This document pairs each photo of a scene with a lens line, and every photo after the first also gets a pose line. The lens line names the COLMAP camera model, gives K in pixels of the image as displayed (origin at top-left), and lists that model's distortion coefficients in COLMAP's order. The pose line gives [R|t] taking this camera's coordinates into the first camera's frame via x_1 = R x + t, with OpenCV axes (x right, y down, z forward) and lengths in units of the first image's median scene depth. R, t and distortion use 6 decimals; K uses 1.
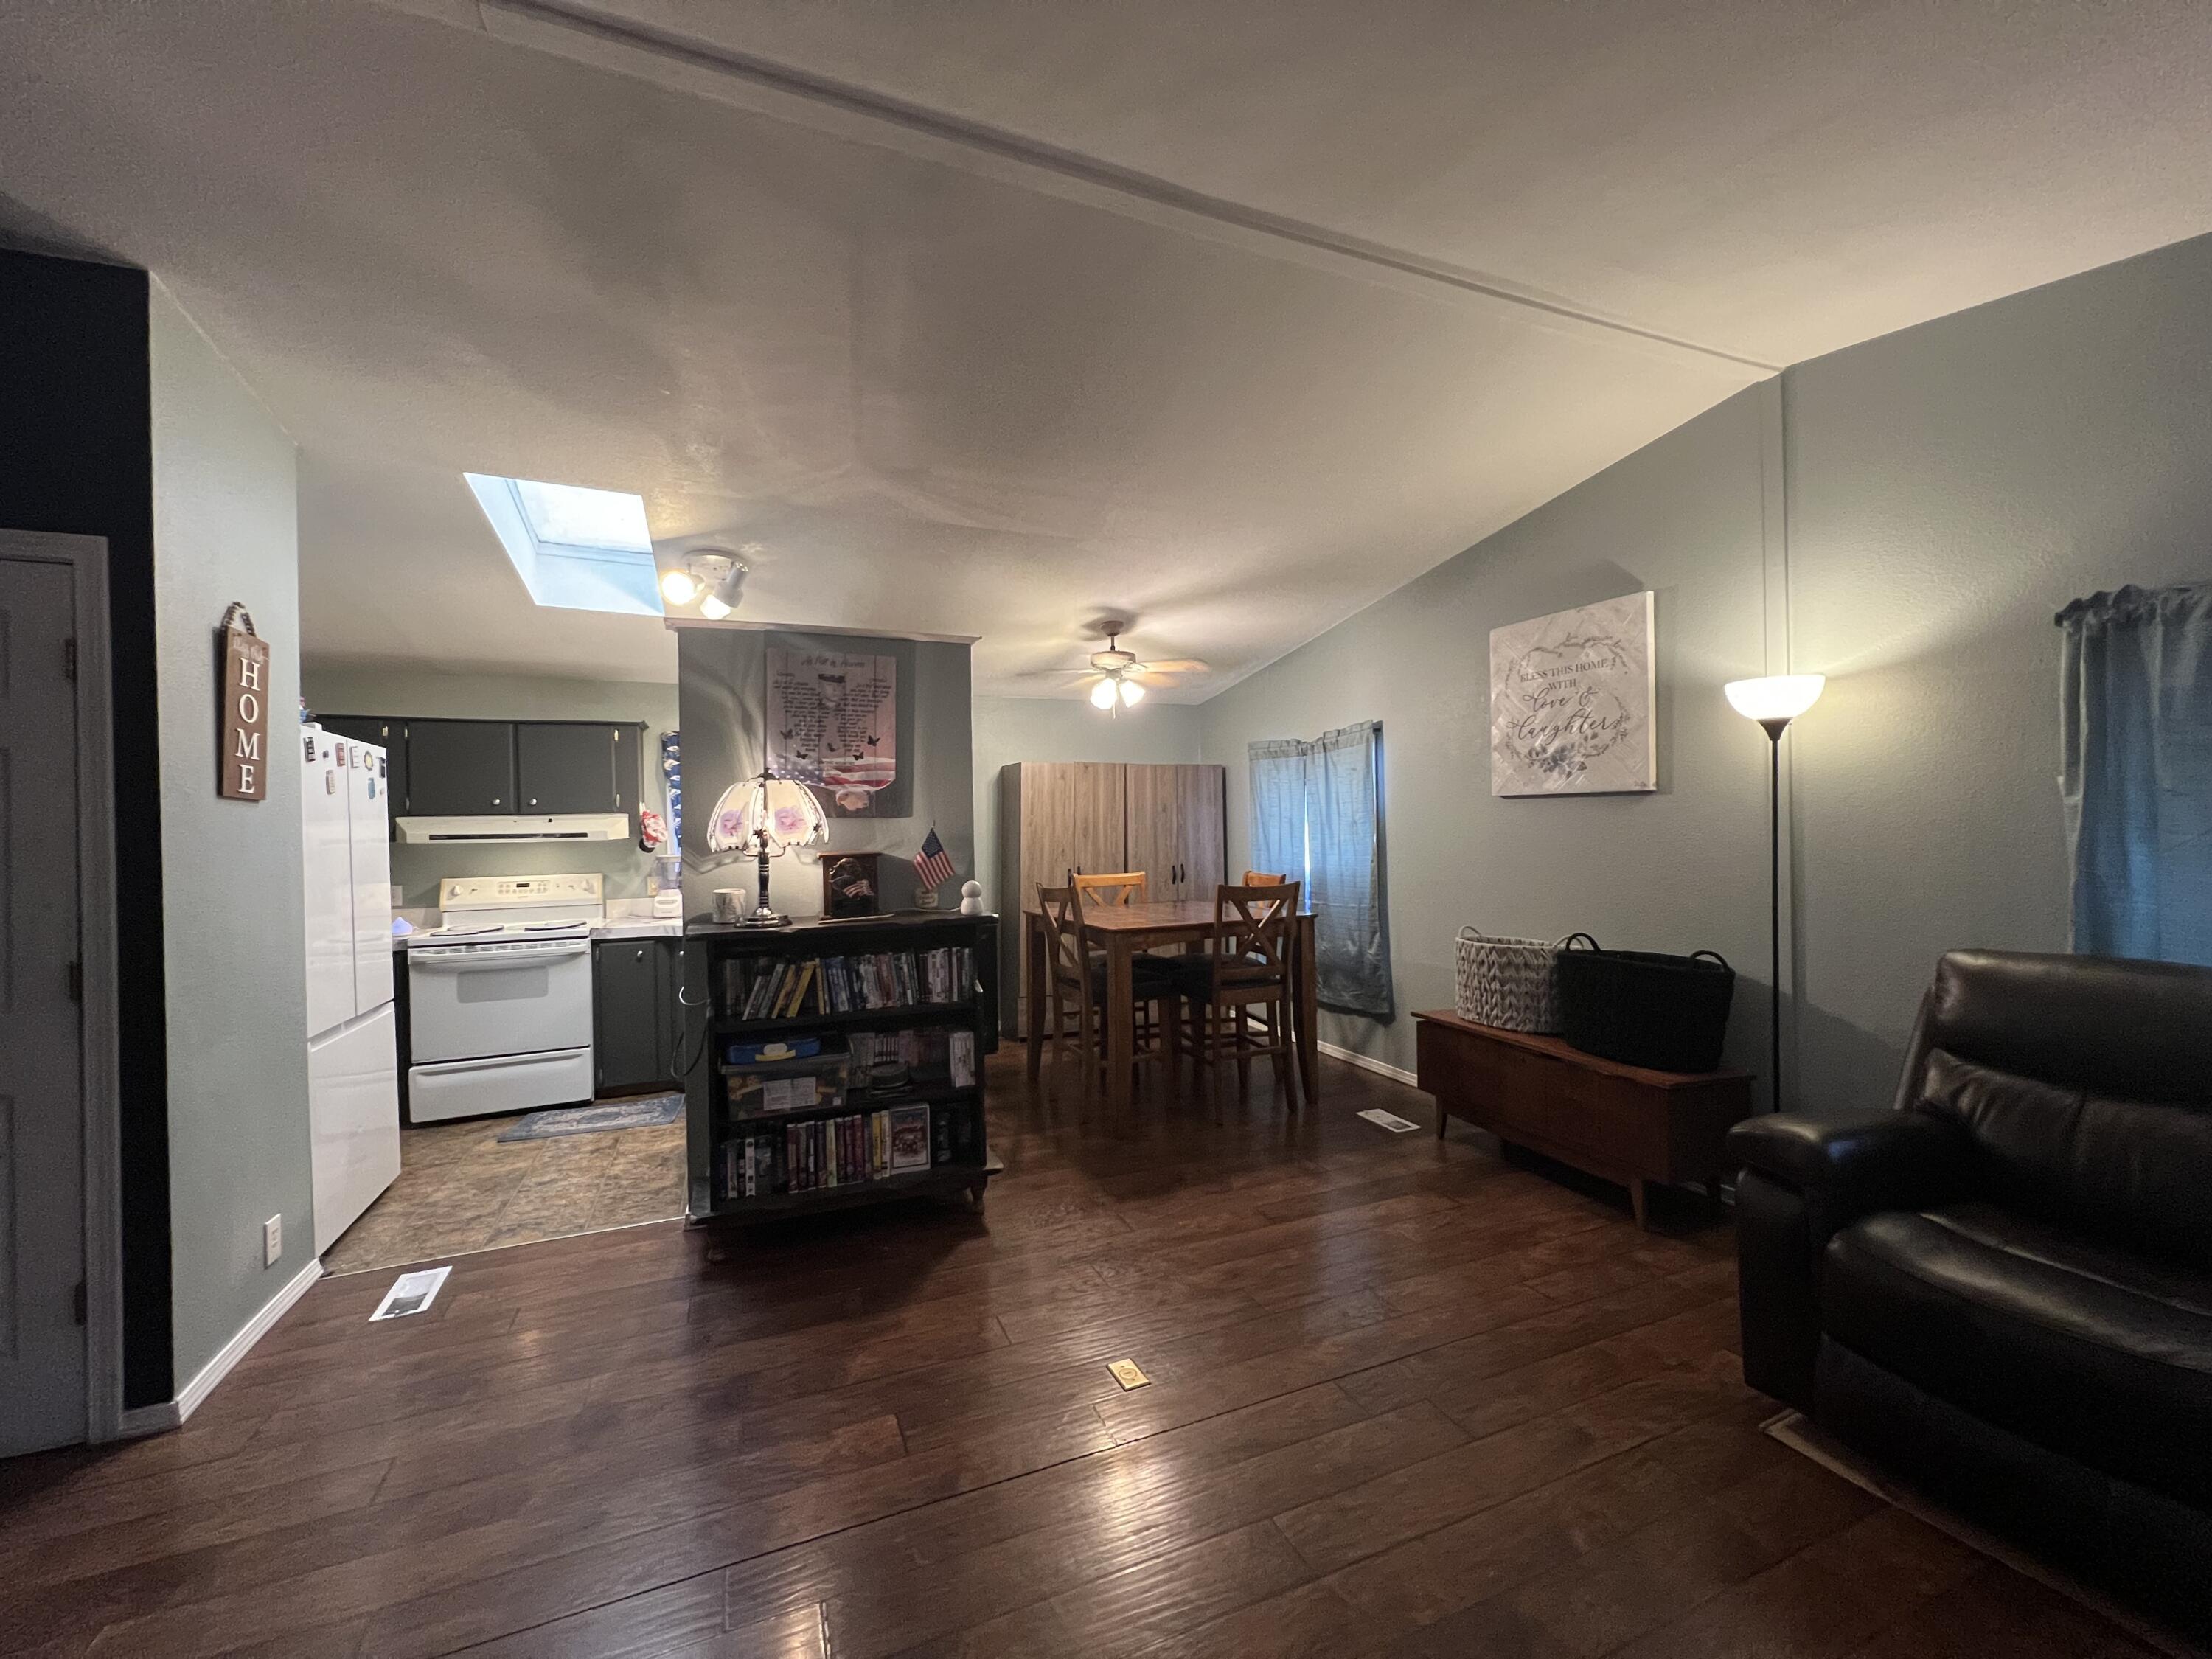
lens RADIAL K [[884.4, 0, 1105.0], [0, 884.4, 824.0], [0, 0, 1]] dist [-0.004151, 0.000980]
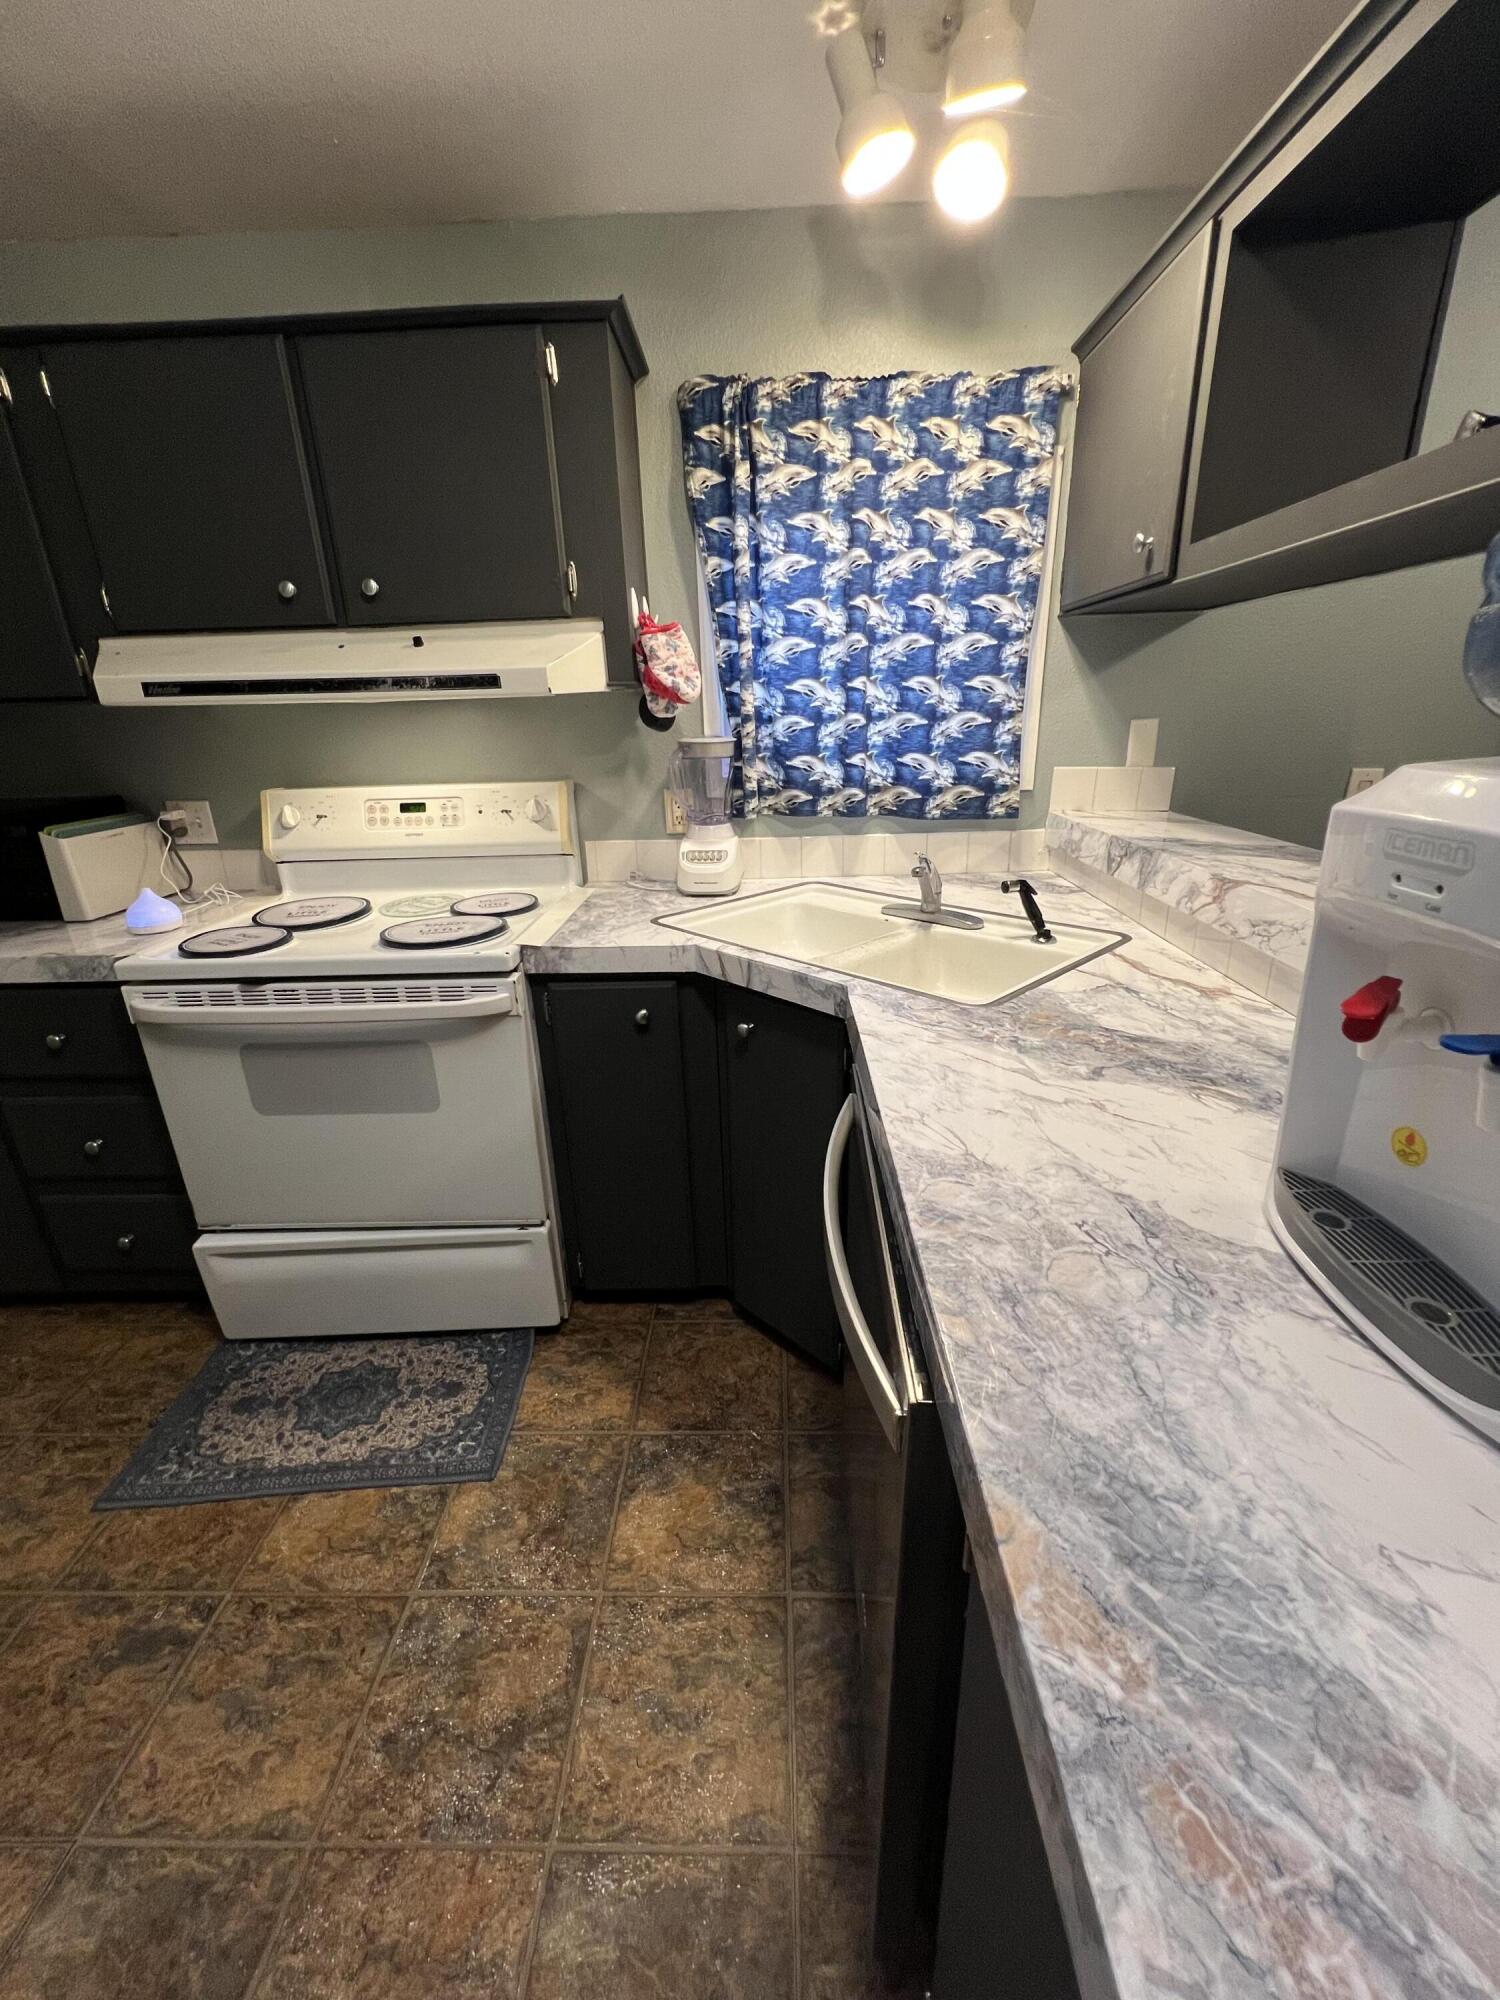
lens RADIAL K [[805.7, 0, 754.1], [0, 805.7, 999.2], [0, 0, 1]] dist [-0.004585, -0.000070]
pose [[0.914925, 0.136590, -0.379809, -0.338568], [0.008494, 0.934275, 0.356452, 0.017098], [0.403534, -0.329353, 0.853631, 0.698597]]
